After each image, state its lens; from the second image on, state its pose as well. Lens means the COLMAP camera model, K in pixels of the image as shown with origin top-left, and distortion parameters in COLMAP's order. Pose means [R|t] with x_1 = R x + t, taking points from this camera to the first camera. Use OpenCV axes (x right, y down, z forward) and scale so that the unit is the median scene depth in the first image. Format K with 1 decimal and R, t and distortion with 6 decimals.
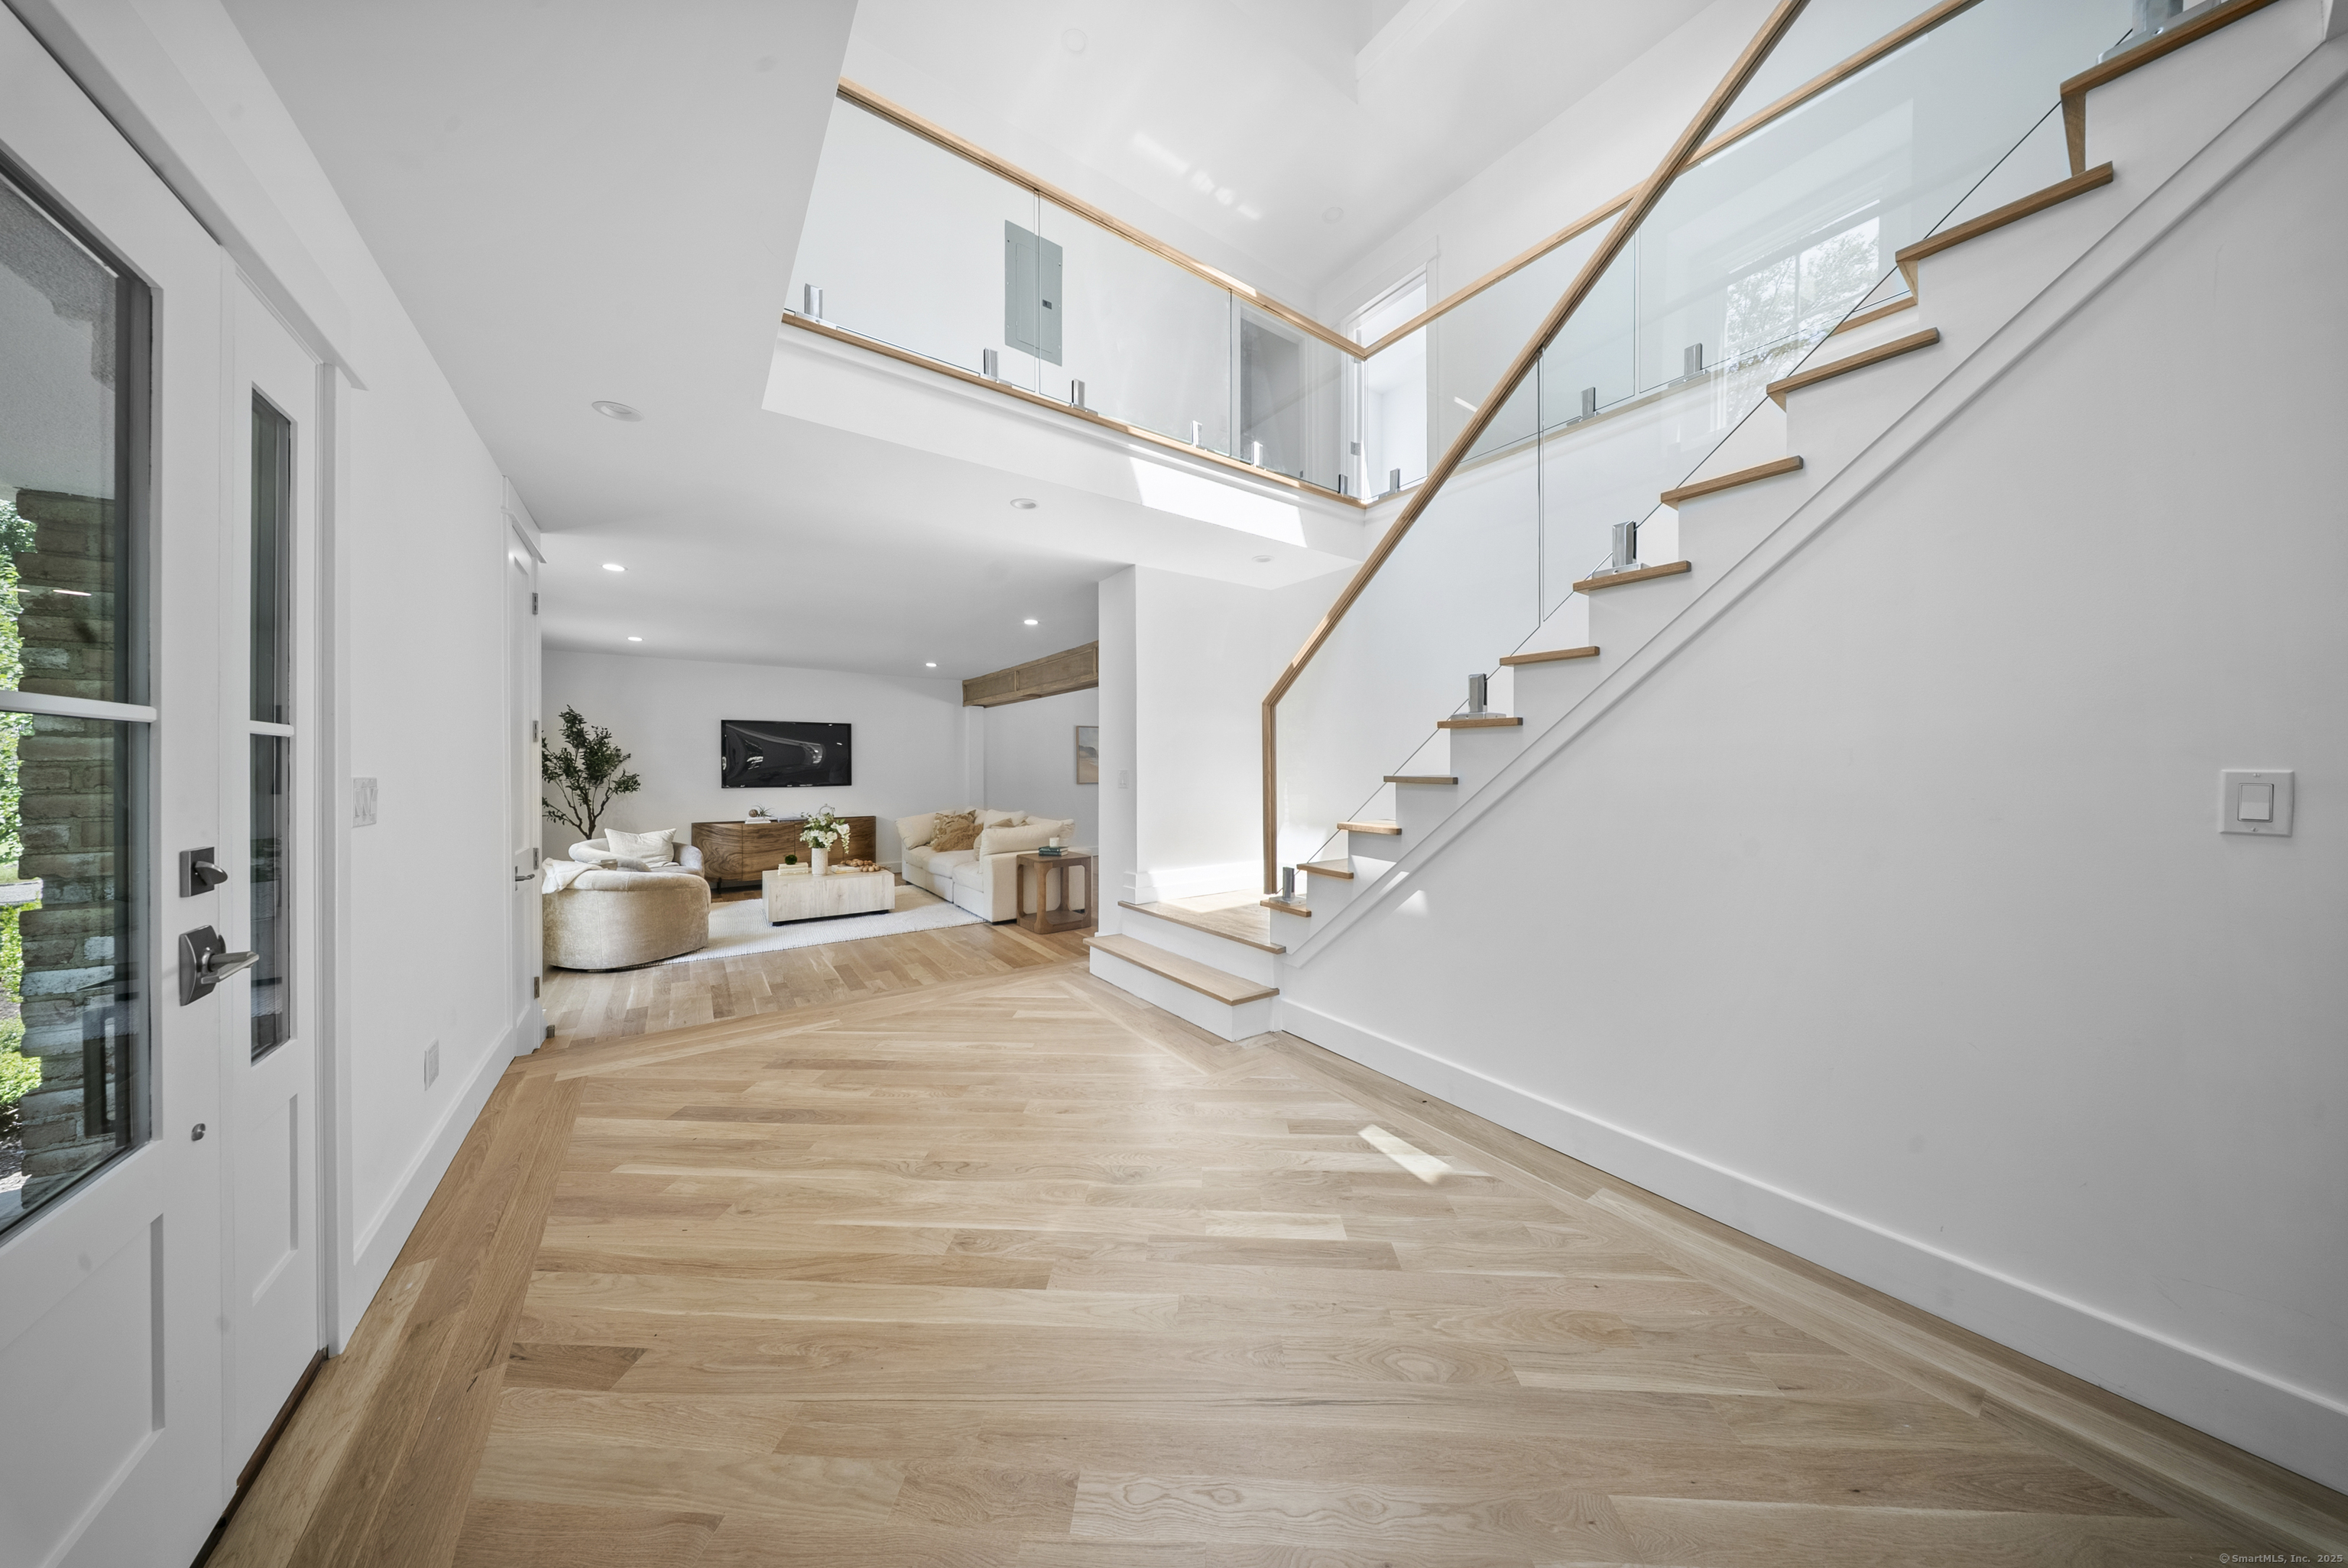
lens RADIAL K [[703.8, 0, 1175.0], [0, 703.8, 765.0], [0, 0, 1]] dist [-0.000964, -0.000364]
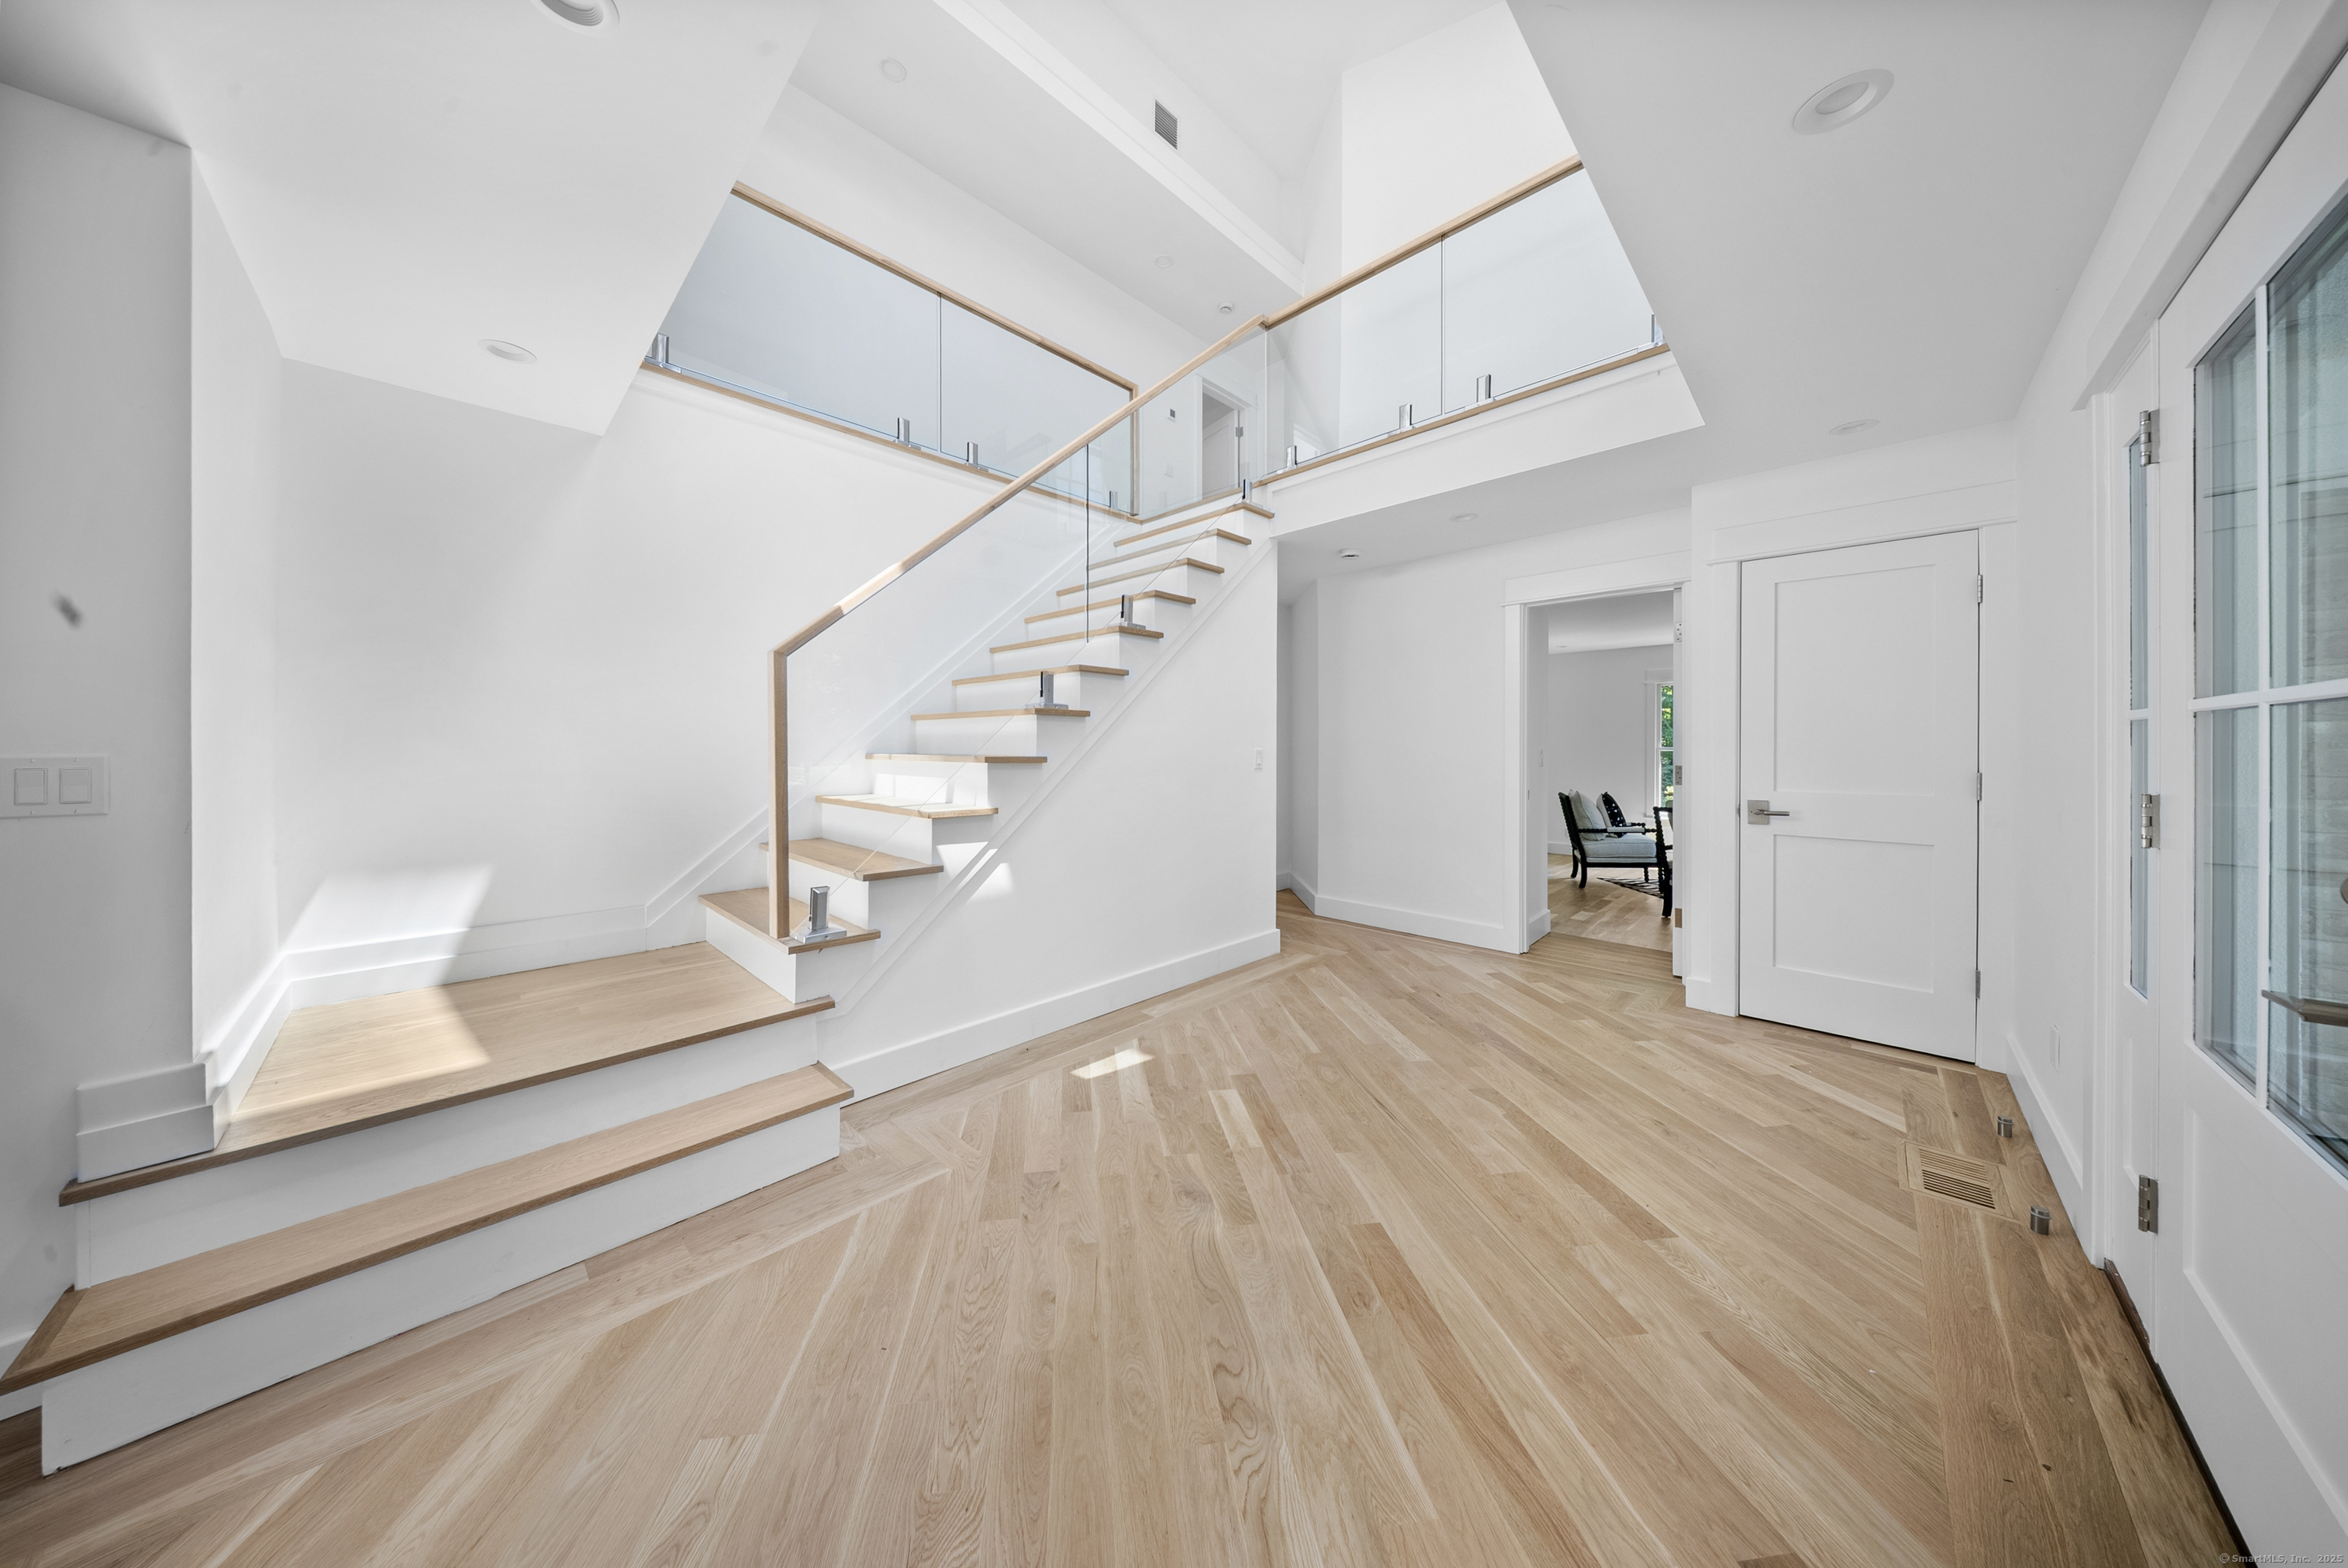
lens RADIAL K [[703.8, 0, 1163.6], [0, 703.8, 754.6], [0, 0, 1]] dist [-0.000964, -0.000364]
pose [[-0.176103, -0.010241, 0.984319, -0.911172], [-0.001839, 0.999948, 0.010075, 0.001620], [-0.984370, -0.000035, -0.176112, 1.158228]]
